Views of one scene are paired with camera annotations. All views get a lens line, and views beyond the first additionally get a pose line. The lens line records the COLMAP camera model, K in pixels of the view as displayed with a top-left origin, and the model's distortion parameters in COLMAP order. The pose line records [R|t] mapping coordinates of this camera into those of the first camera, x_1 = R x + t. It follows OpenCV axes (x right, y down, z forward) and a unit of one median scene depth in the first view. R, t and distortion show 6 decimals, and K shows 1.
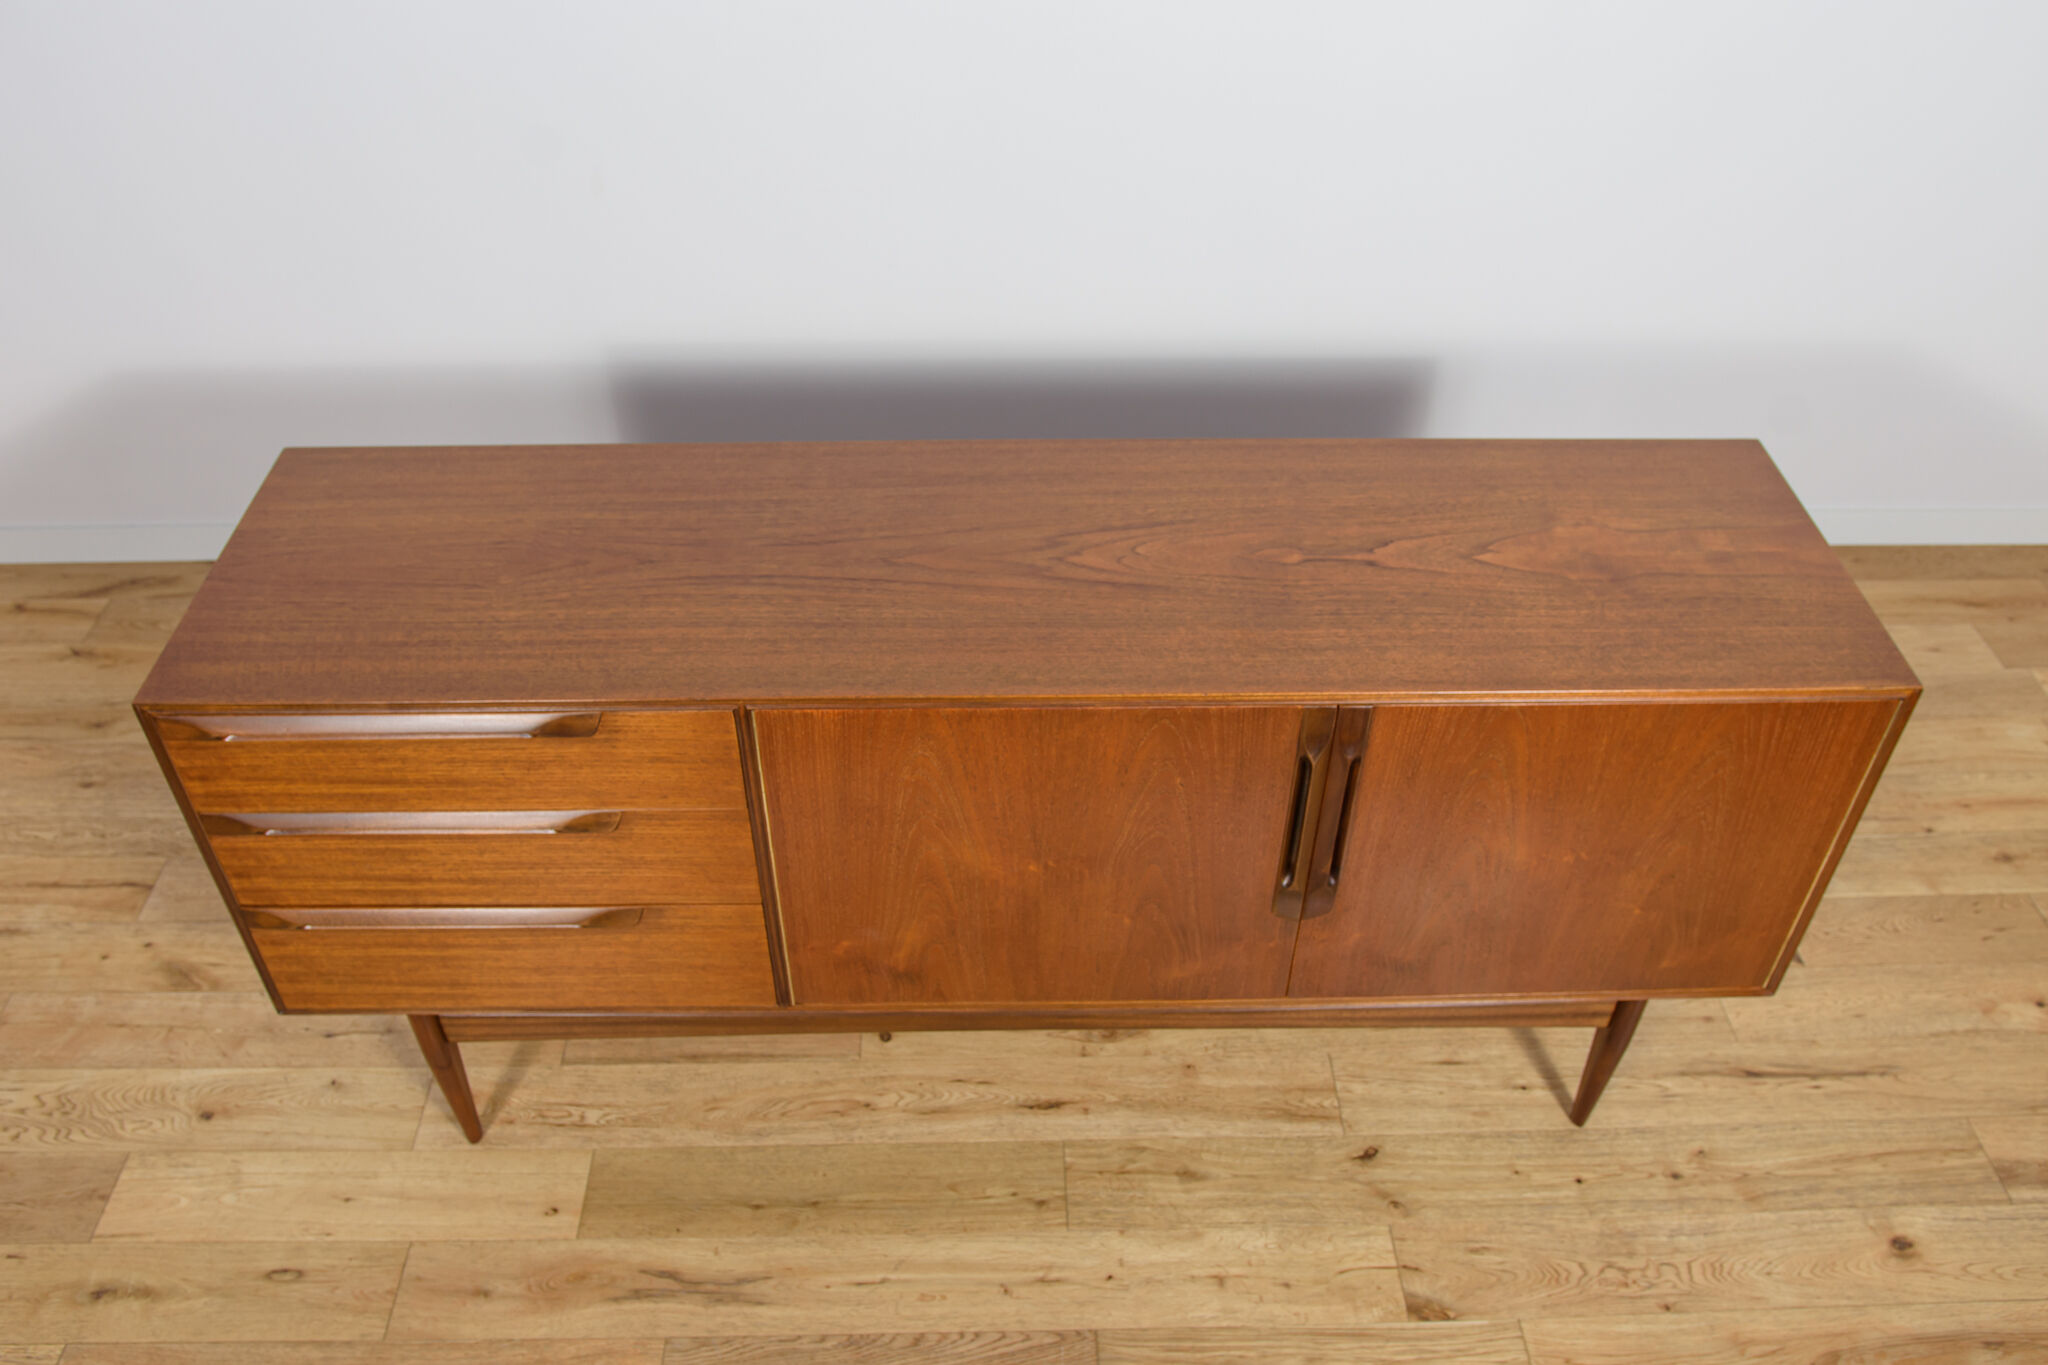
lens RADIAL K [[1640.2, 0, 1034.3], [0, 1640.2, 695.3], [0, 0, 1]] dist [-0.089289, 0.063789]
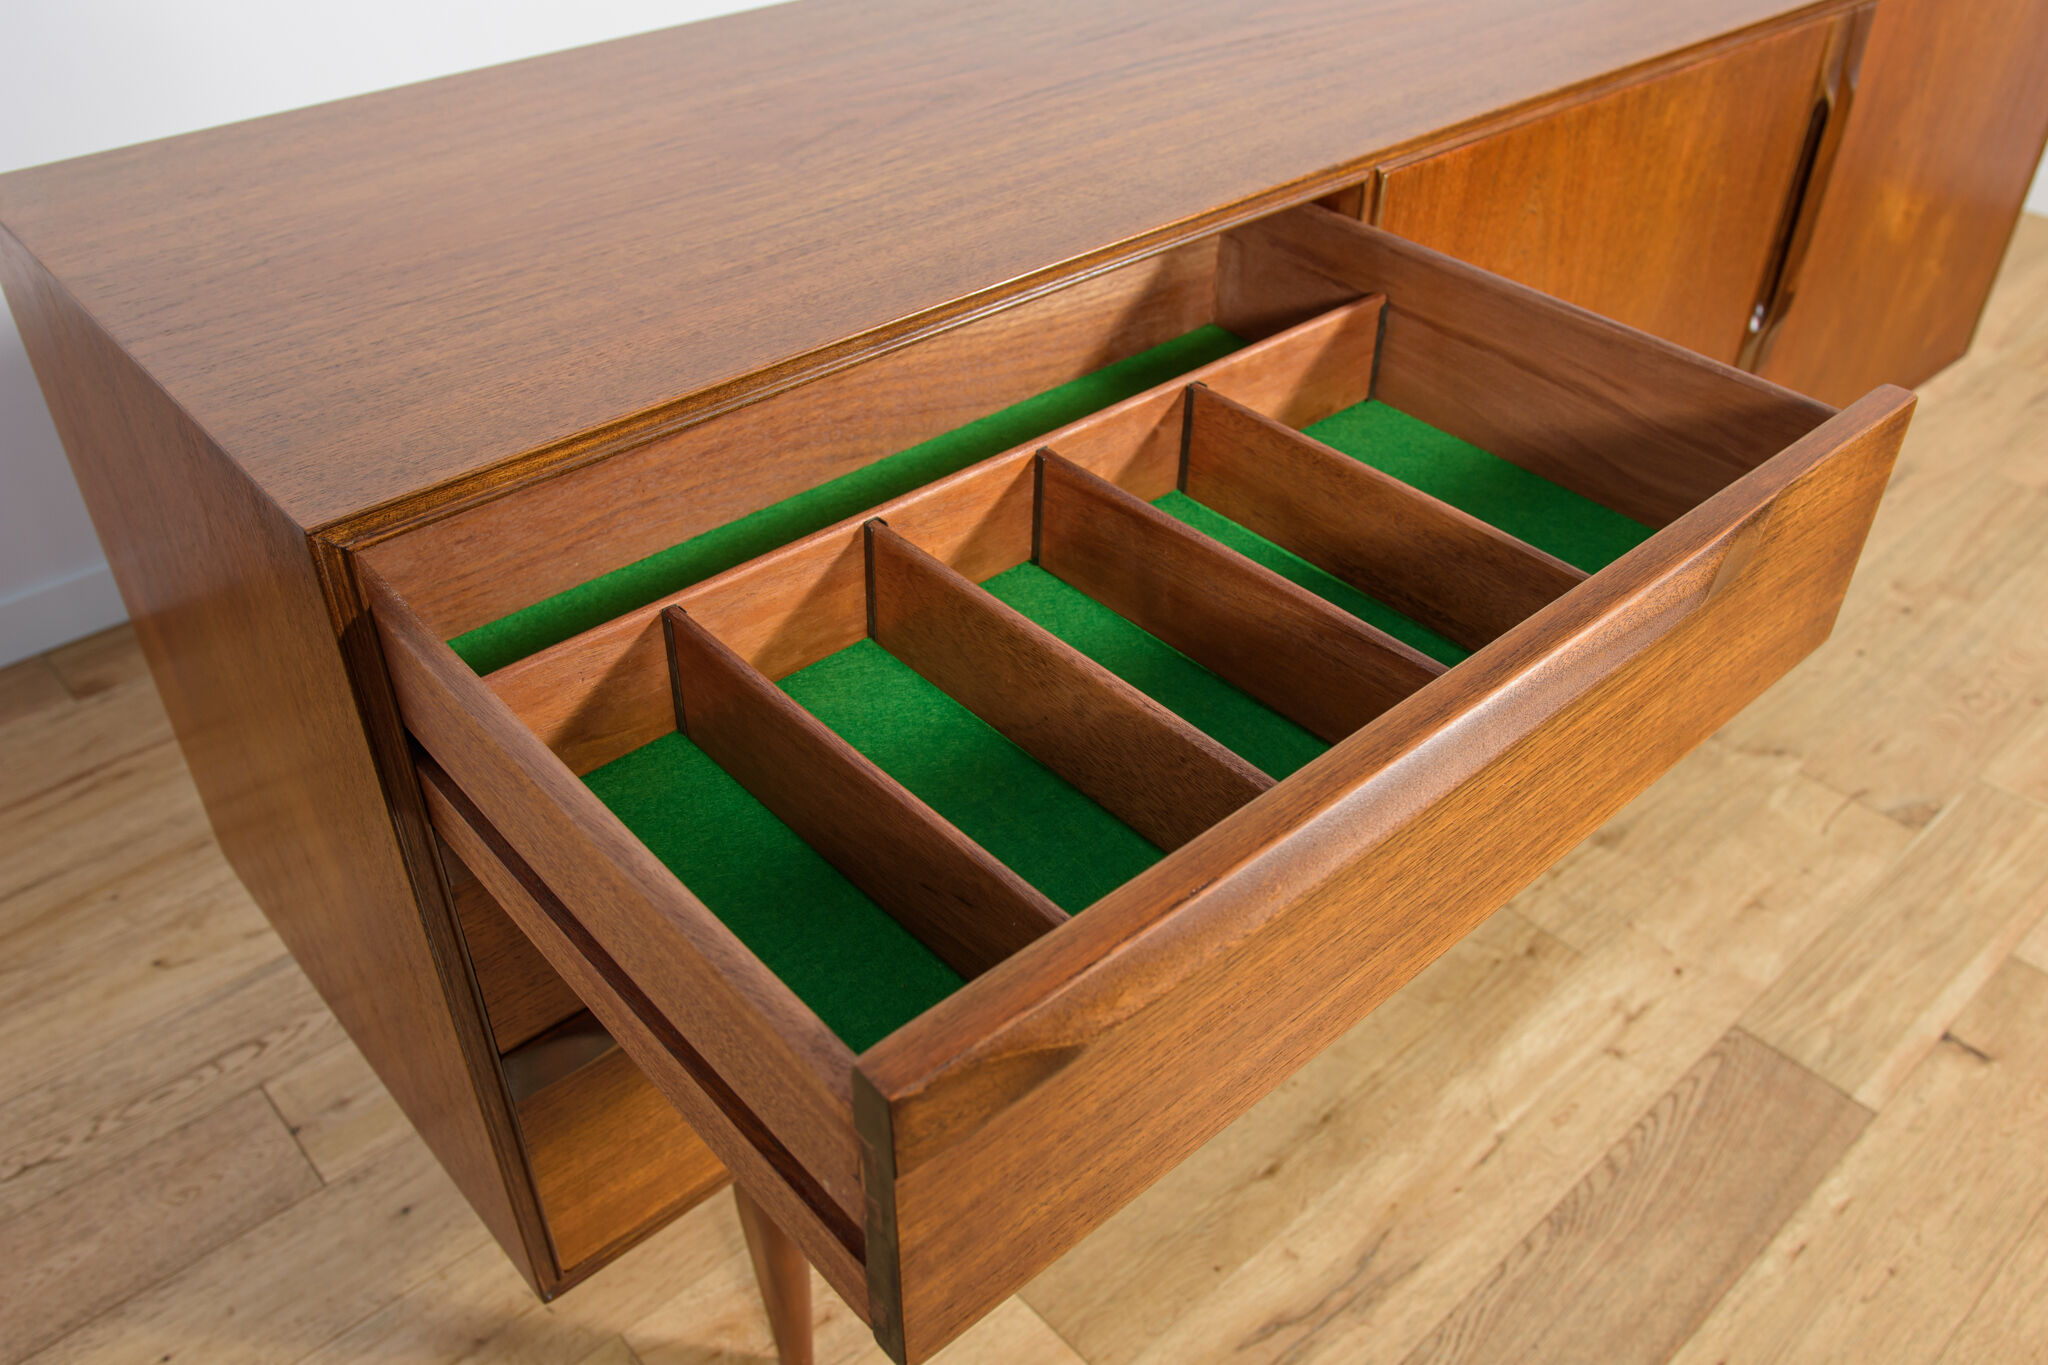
lens RADIAL K [[1640.2, 0, 1033.7], [0, 1640.2, 695.6], [0, 0, 1]] dist [-0.089289, 0.063789]
pose [[0.759507, -0.397848, 0.514651, -0.507425], [0.420563, 0.903896, 0.078096, 0.061900], [-0.496261, 0.157129, 0.853835, 0.491231]]
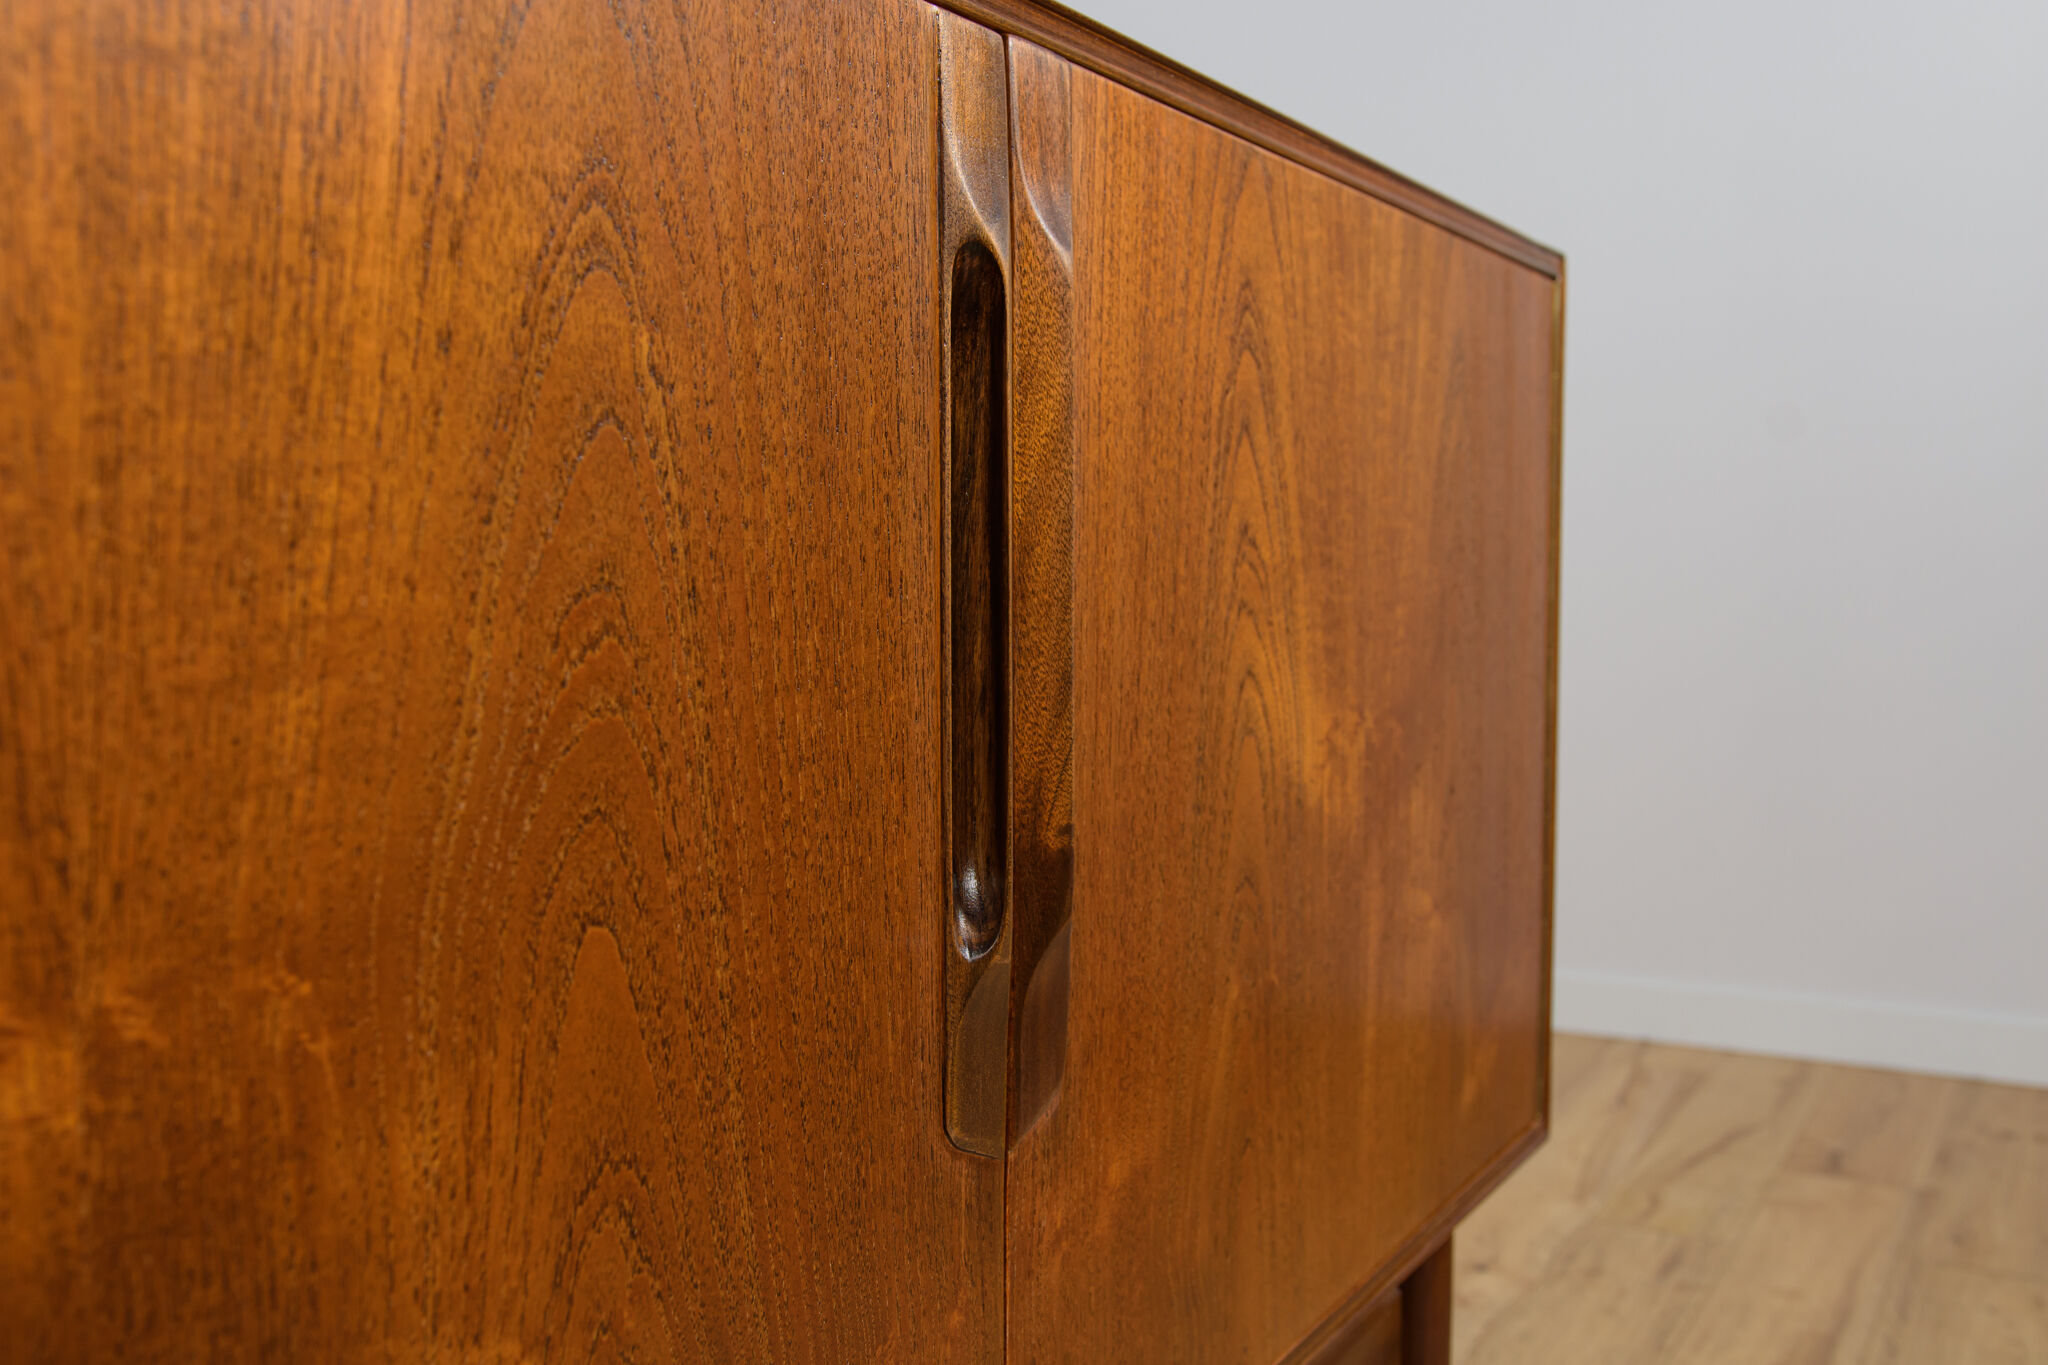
lens RADIAL K [[1924.0, 0, 1004.6], [0, 1924.0, 687.0], [0, 0, 1]] dist [-0.021697, 0.000000]
pose [[0.535098, -0.070007, 0.841884, -0.083364], [0.560501, 0.775042, -0.291803, 0.155729], [-0.632067, 0.628020, 0.453963, 0.747092]]
